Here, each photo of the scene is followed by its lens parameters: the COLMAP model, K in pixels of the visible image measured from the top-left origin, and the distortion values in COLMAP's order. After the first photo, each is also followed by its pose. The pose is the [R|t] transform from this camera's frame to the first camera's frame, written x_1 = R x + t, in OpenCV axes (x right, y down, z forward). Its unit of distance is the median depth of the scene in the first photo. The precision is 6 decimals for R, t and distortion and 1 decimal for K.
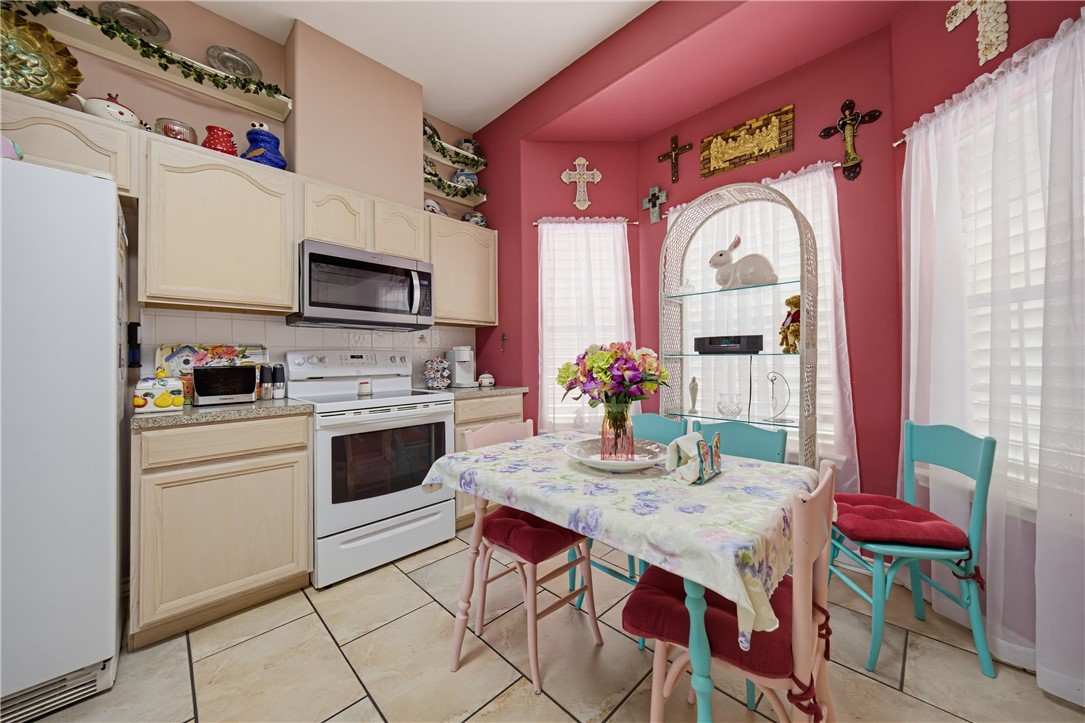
lens RADIAL K [[390.7, 0, 547.7], [0, 390.7, 349.0], [0, 0, 1]] dist [0.002102, -0.000166]
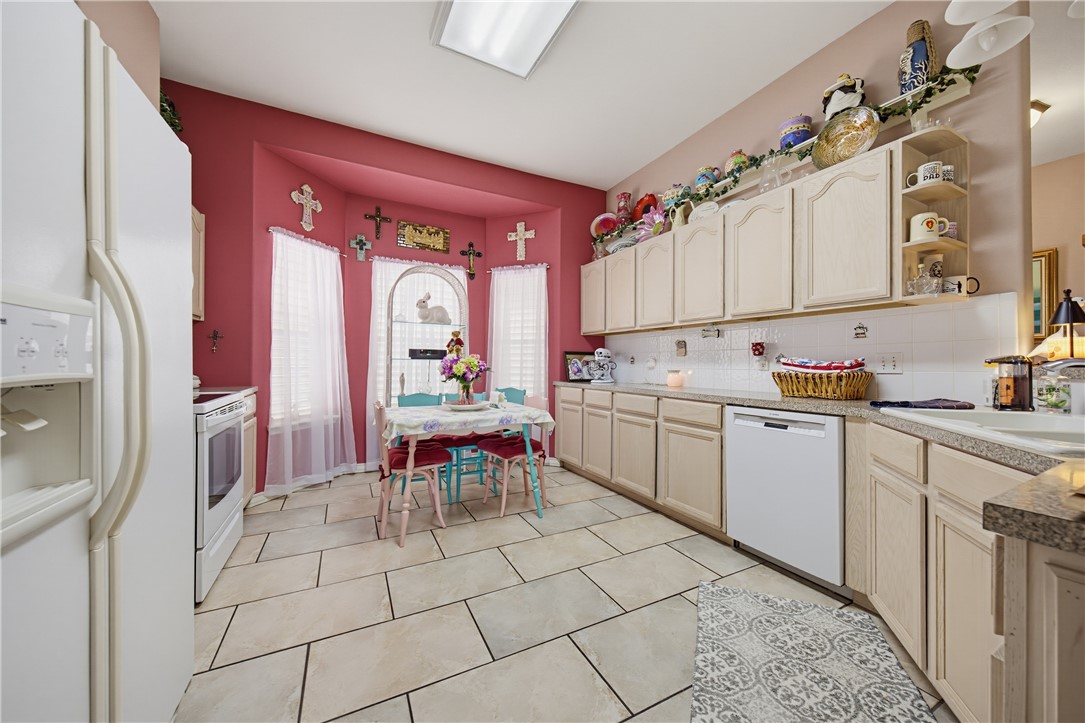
lens RADIAL K [[390.7, 0, 544.4], [0, 390.7, 361.2], [0, 0, 1]] dist [0.002102, -0.000166]
pose [[0.291304, 0.015014, 0.956513, -0.877120], [-0.037817, 0.999276, -0.004168, 0.007439], [-0.955883, -0.034958, 0.291661, -0.024177]]
